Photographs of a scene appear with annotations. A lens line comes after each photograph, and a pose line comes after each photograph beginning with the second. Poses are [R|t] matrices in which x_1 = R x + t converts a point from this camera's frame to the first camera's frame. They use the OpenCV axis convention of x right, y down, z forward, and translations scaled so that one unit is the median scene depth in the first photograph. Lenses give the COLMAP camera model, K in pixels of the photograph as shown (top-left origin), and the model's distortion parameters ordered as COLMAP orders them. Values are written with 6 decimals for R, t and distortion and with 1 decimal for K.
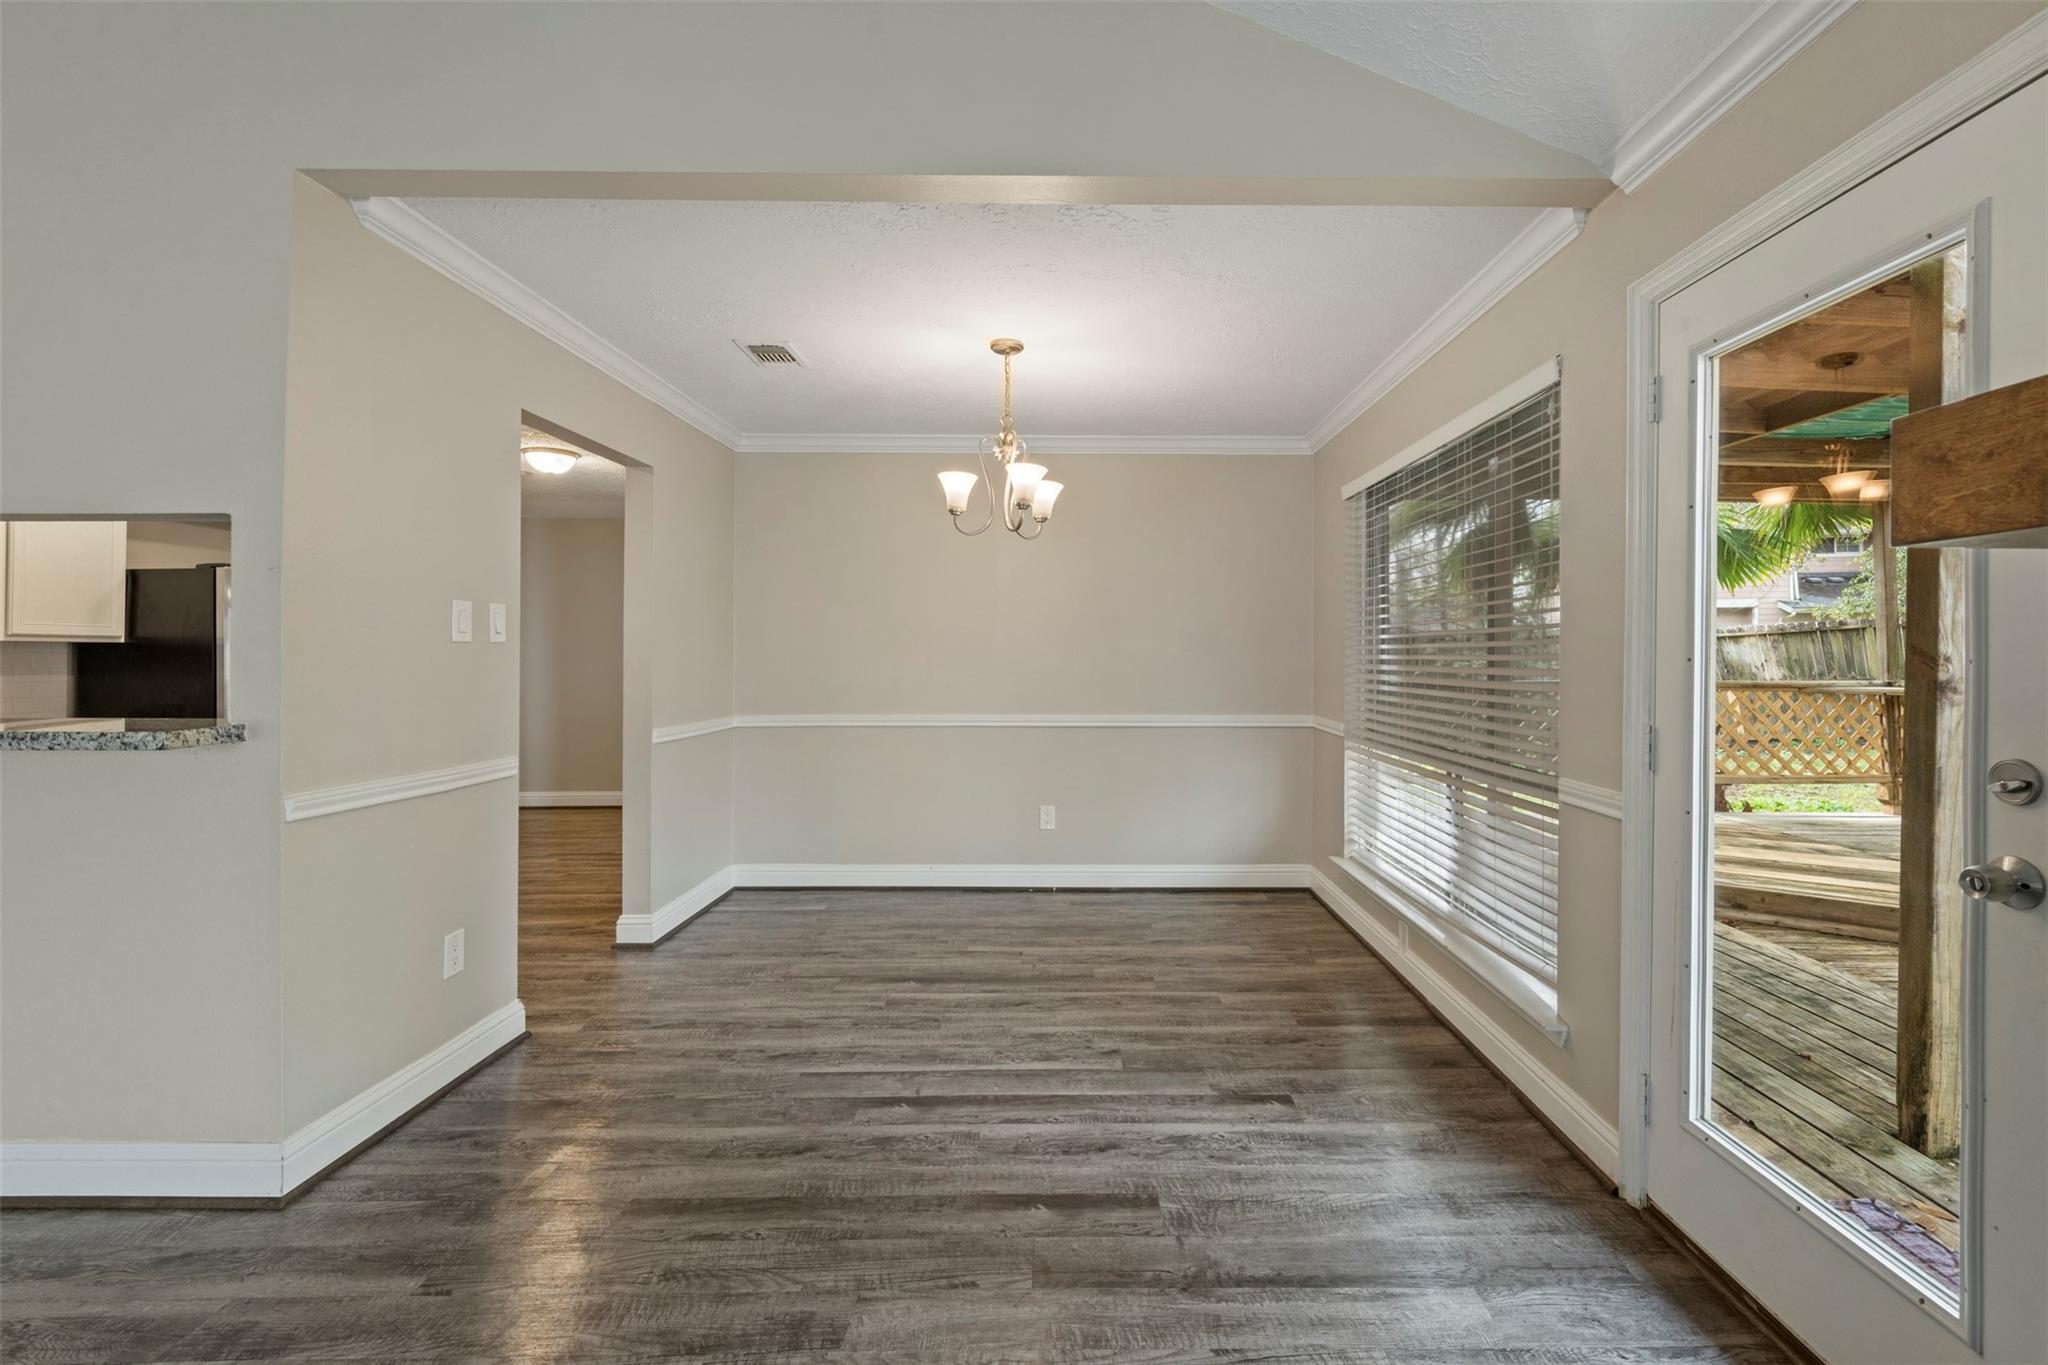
lens RADIAL K [[872.0, 0, 1078.8], [0, 872.0, 665.3], [0, 0, 1]] dist [0.001126, 0.000146]
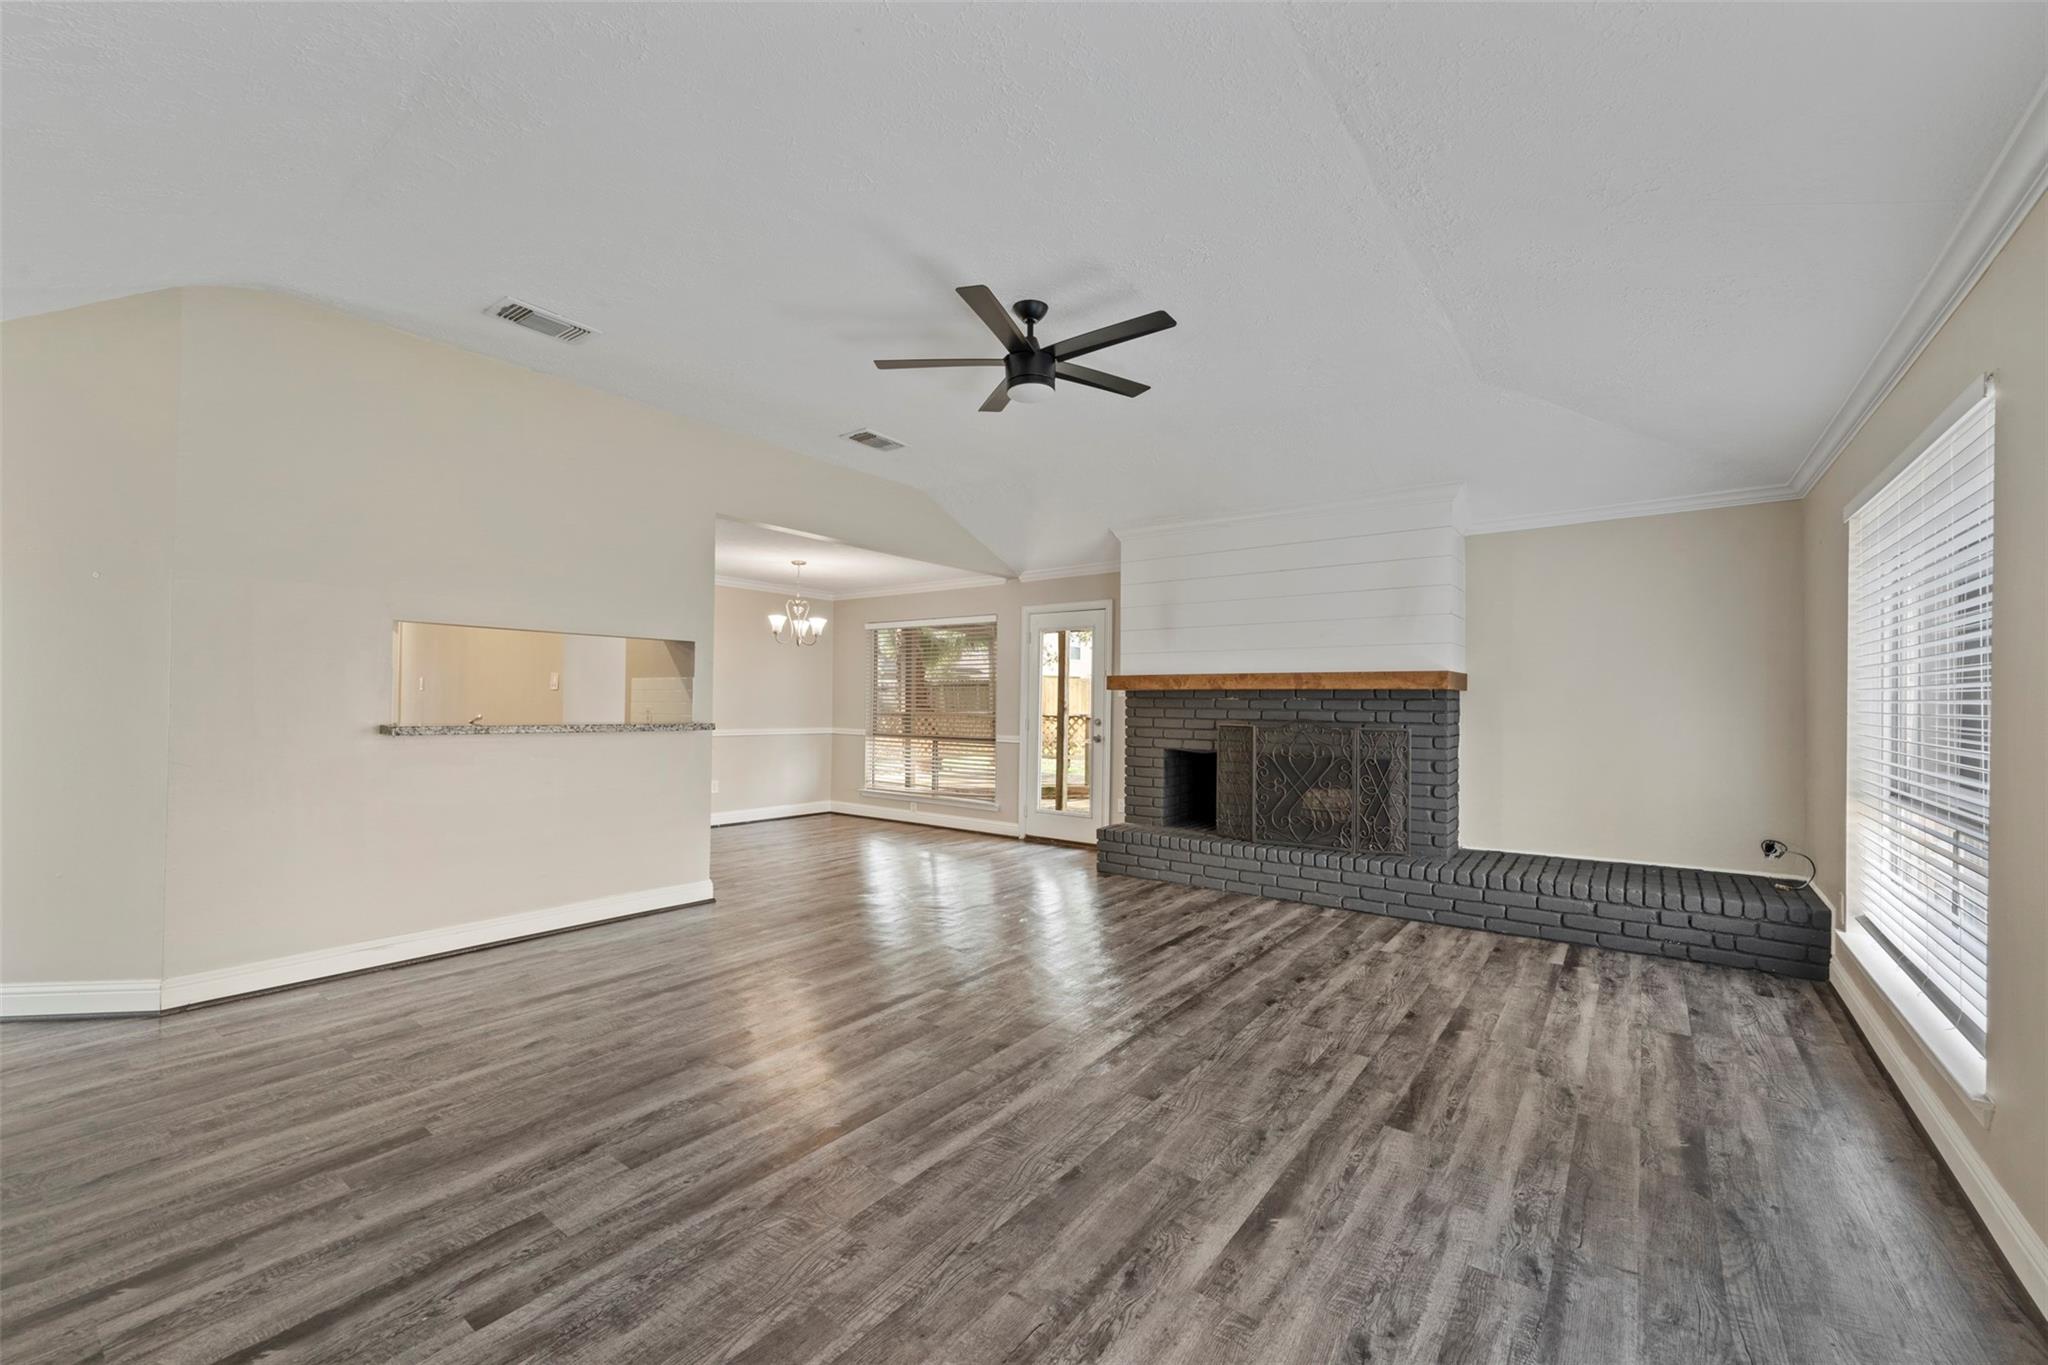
lens RADIAL K [[830.7, 0, 1021.8], [0, 830.7, 700.6], [0, 0, 1]] dist [-0.000402, 0.000082]
pose [[0.611952, 0.008193, 0.790853, -1.435621], [-0.003085, 0.999963, -0.007972, 0.011376], [-0.790889, 0.002438, 0.611955, -0.792625]]
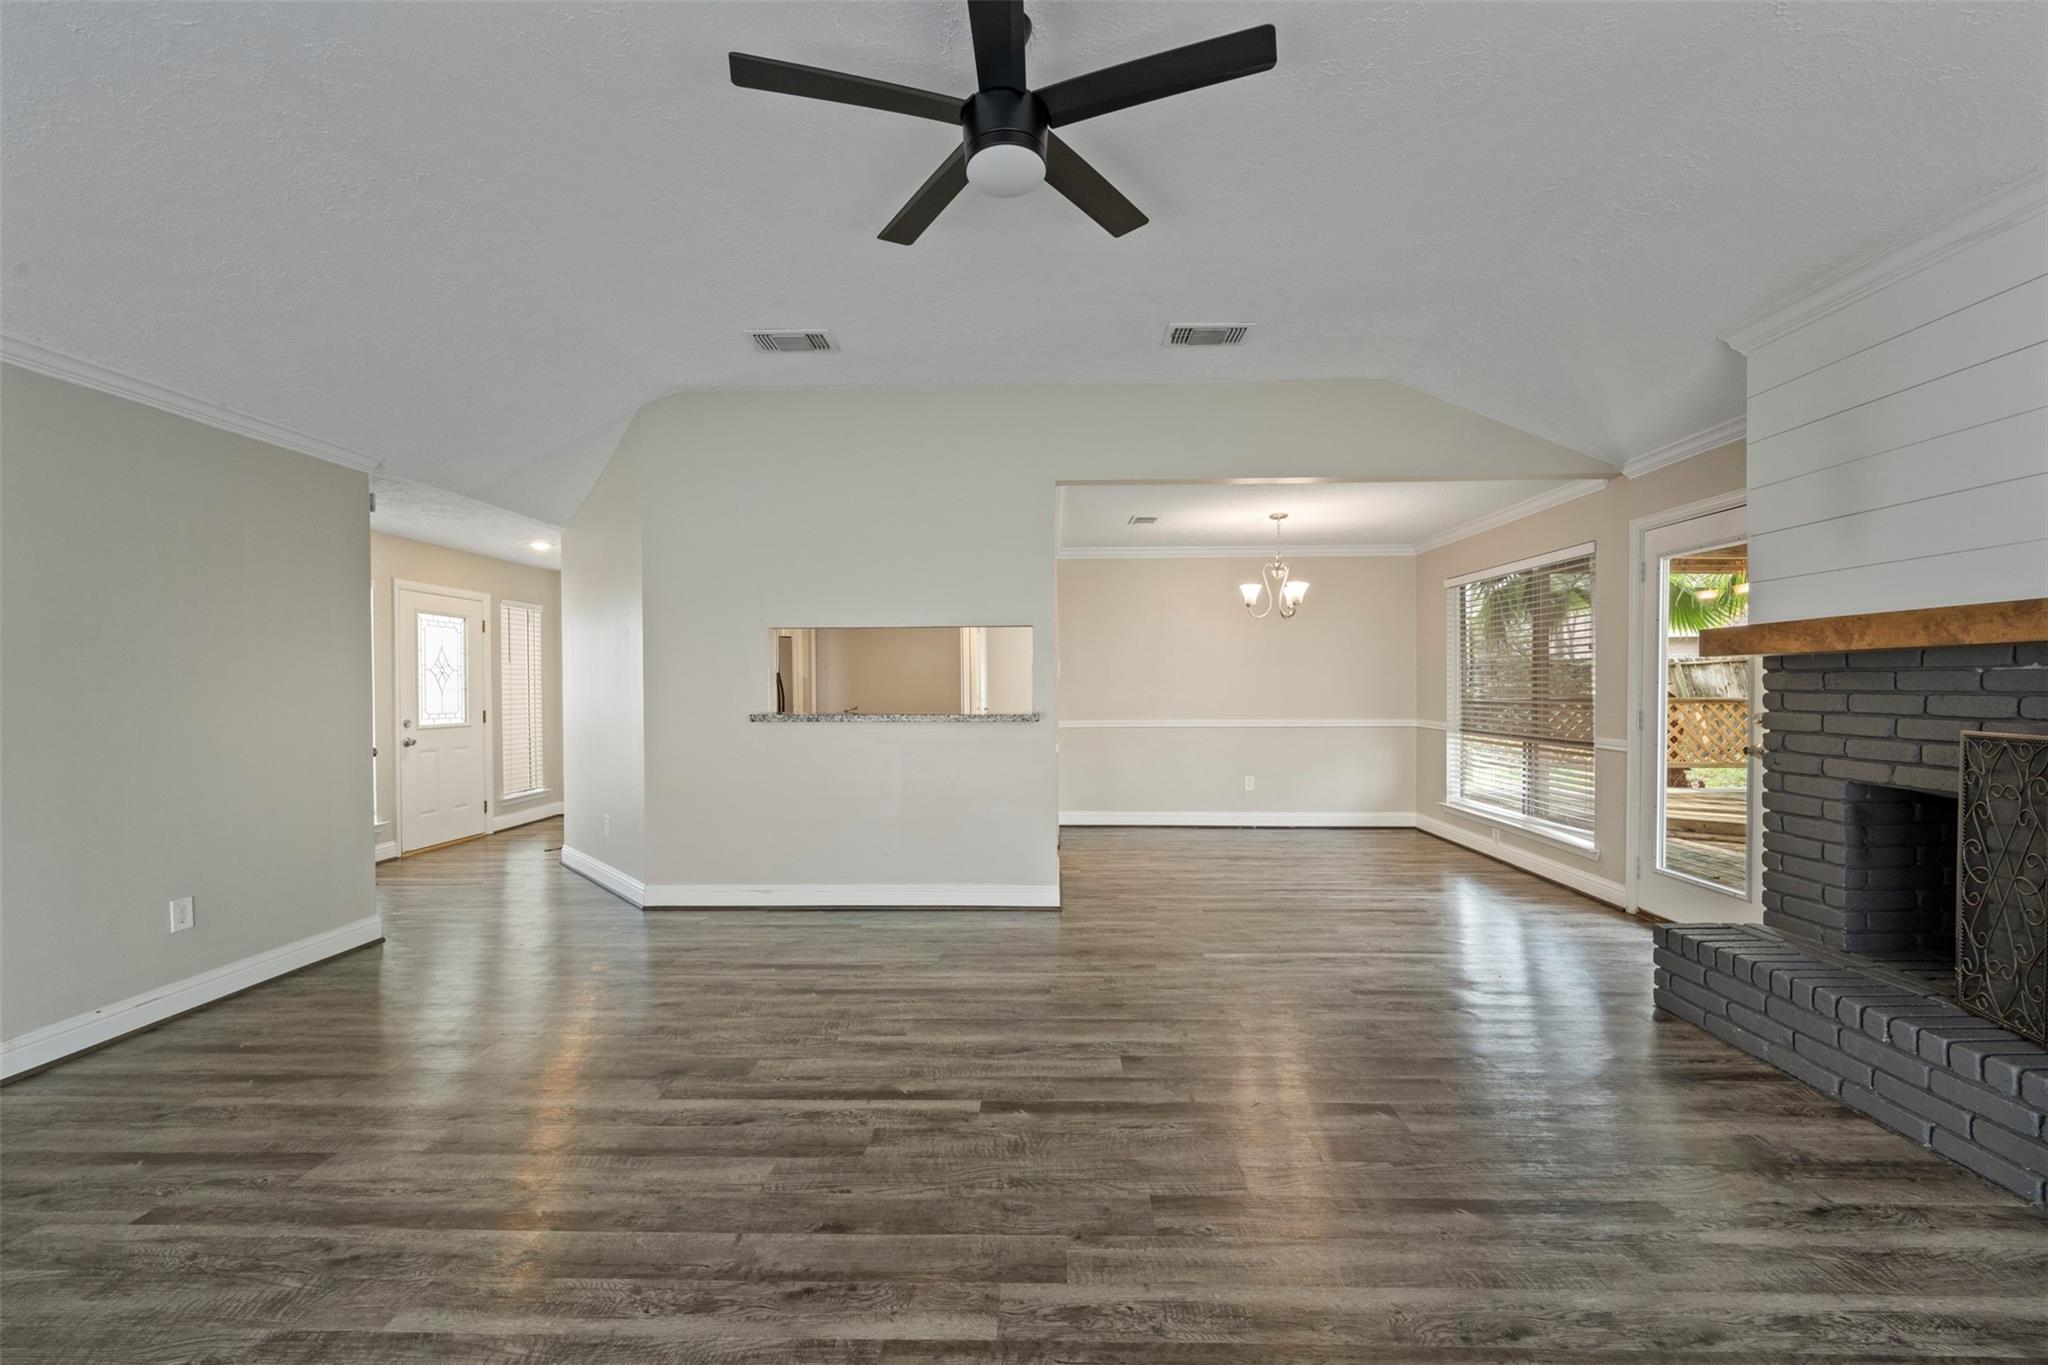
lens RADIAL K [[830.7, 0, 1021.8], [0, 830.7, 700.6], [0, 0, 1]] dist [-0.000402, 0.000082]
pose [[0.998860, -0.005565, -0.047405, -0.542613], [0.005965, 0.999948, 0.008303, 0.009094], [0.047356, -0.008577, 0.998841, -0.790352]]
